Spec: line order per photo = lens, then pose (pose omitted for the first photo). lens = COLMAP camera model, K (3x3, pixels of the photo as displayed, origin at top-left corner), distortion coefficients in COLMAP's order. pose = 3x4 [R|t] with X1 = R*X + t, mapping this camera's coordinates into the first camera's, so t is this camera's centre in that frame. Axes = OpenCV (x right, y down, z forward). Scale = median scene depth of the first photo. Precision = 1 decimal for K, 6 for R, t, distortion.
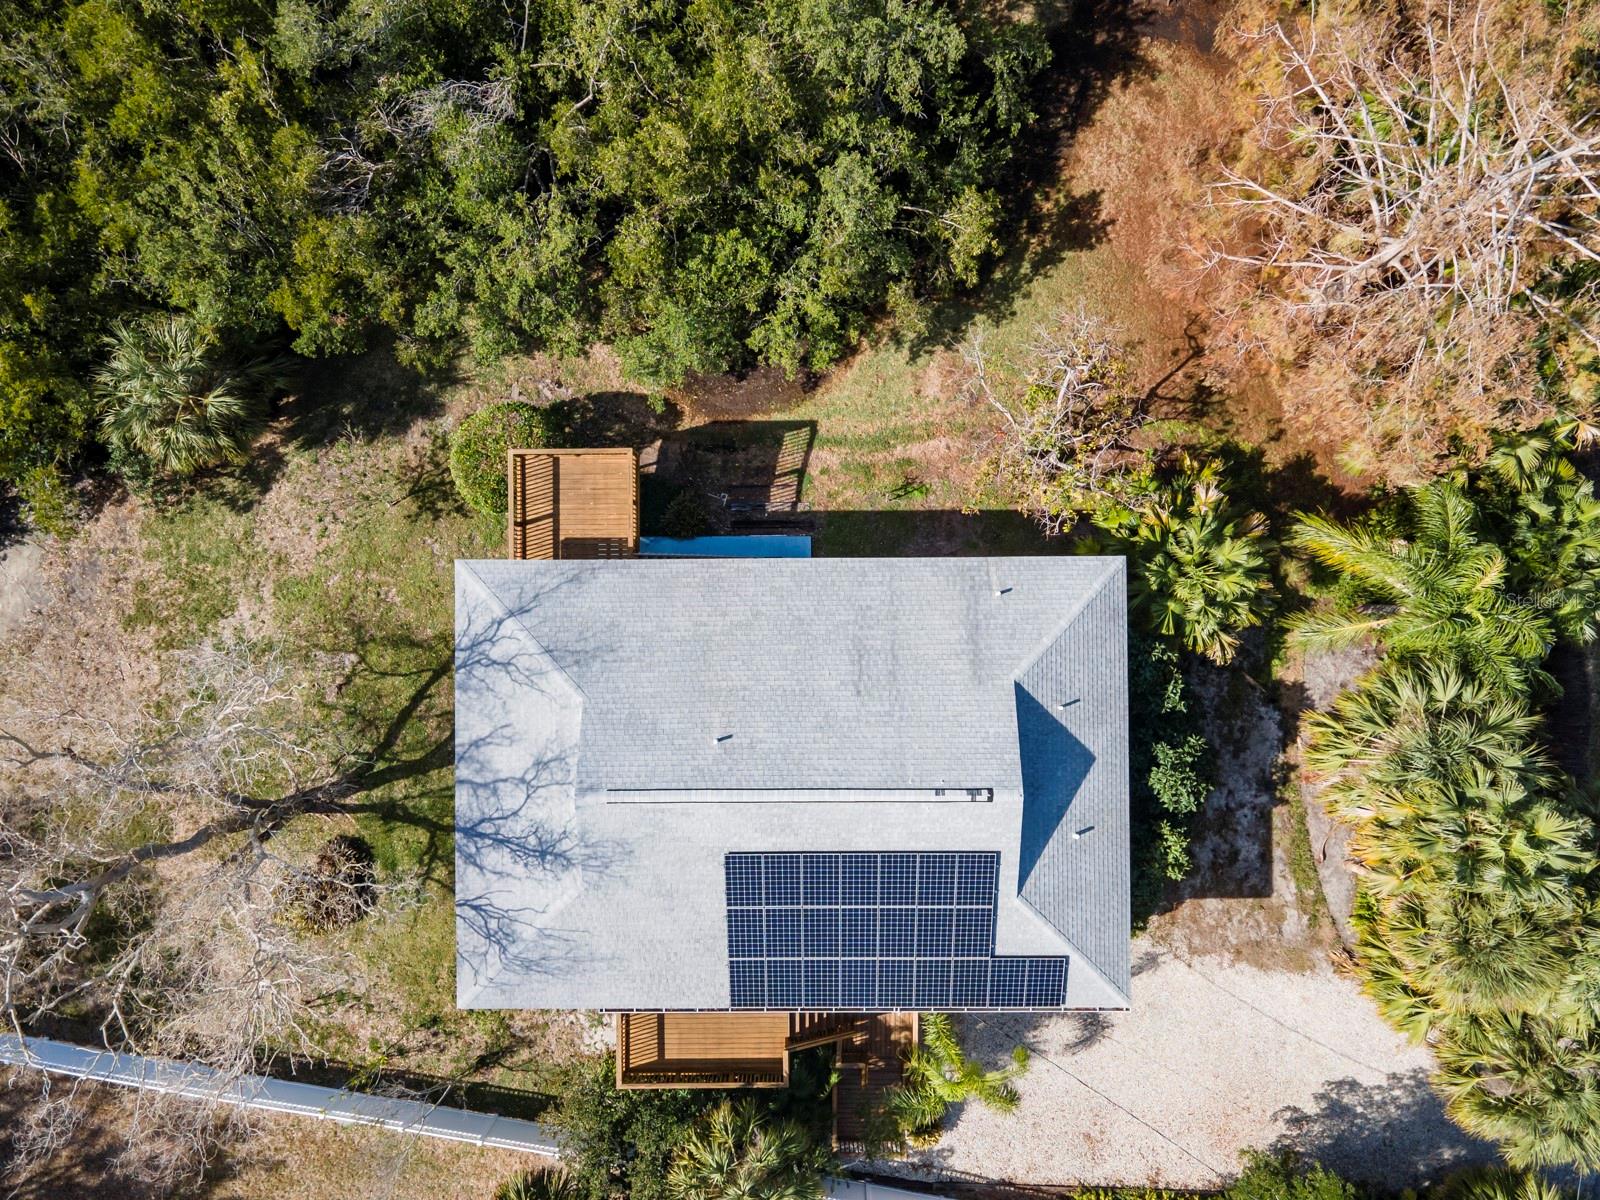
lens RADIAL K [[1107.7, 0, 814.8], [0, 1107.7, 593.6], [0, 0, 1]] dist [0.018886, 0.002524]
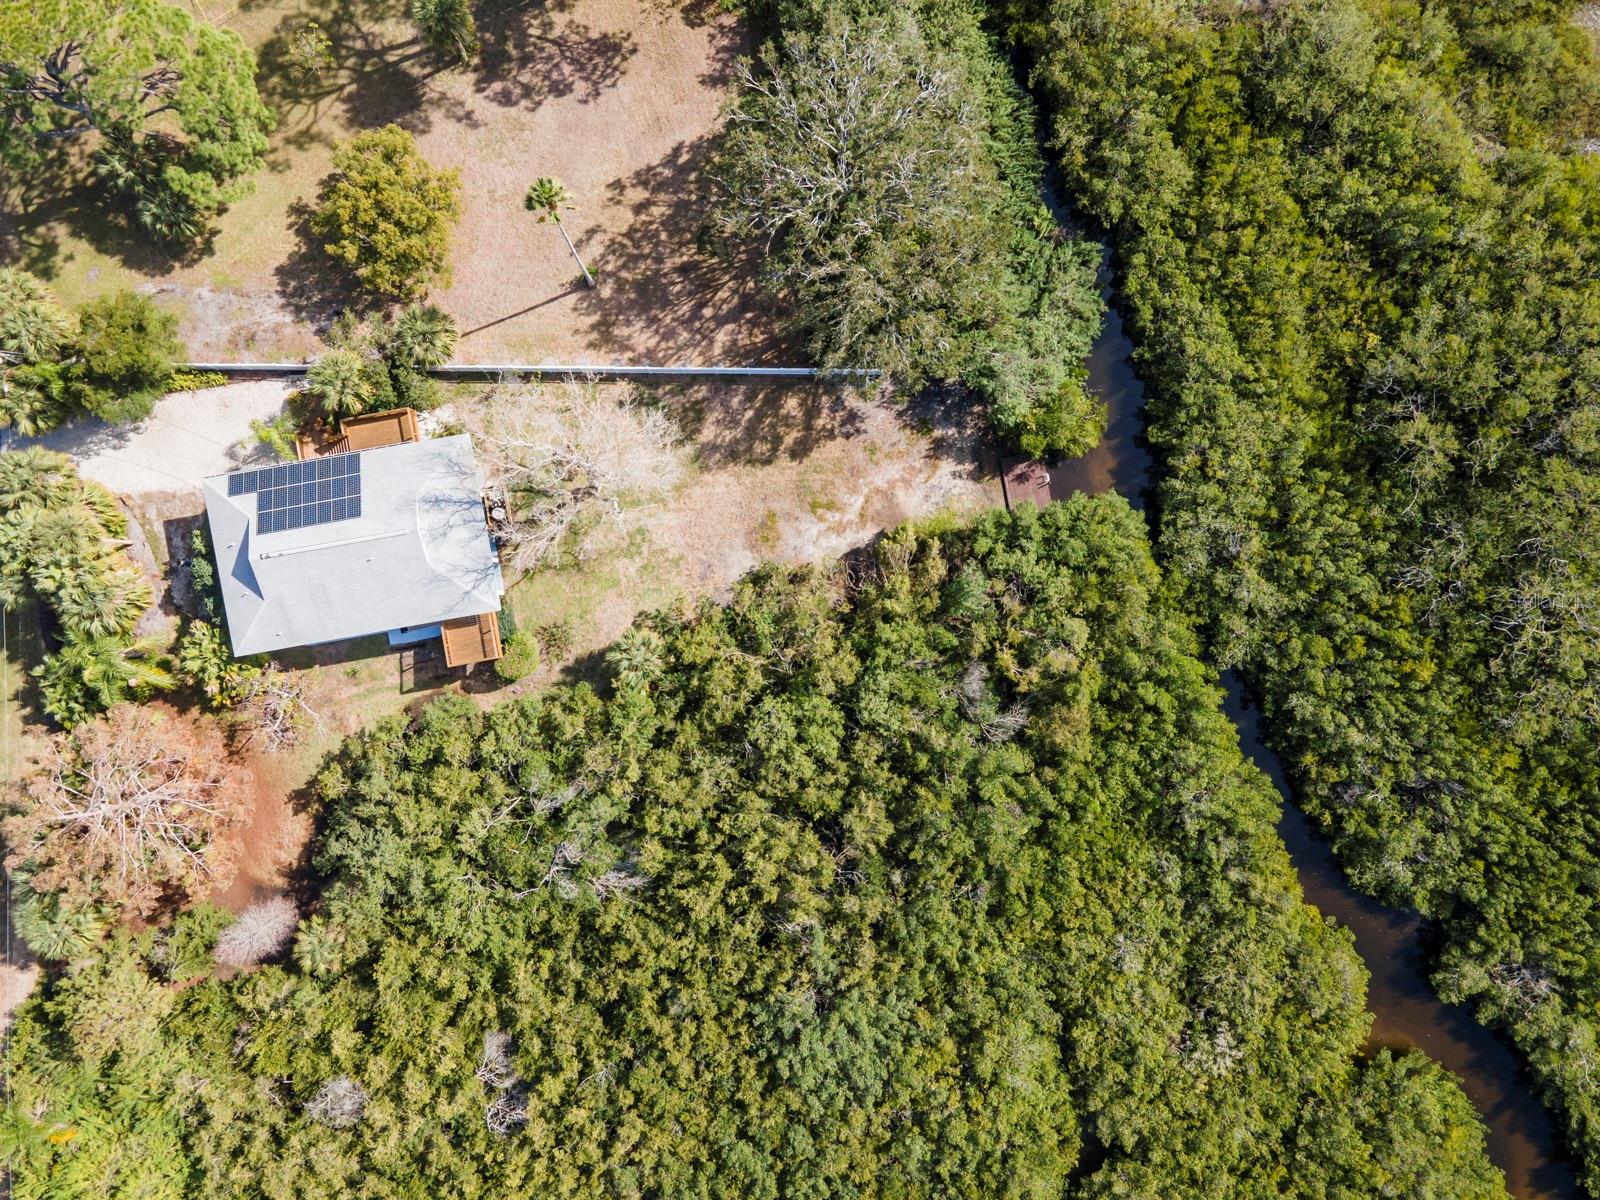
lens RADIAL K [[1107.7, 0, 814.8], [0, 1107.7, 593.6], [0, 0, 1]] dist [0.018886, 0.002524]
pose [[-0.985701, 0.168306, 0.008198, -0.994556], [-0.168305, -0.985735, 0.000804, -0.109002], [0.008216, -0.000587, 0.999966, -1.411739]]
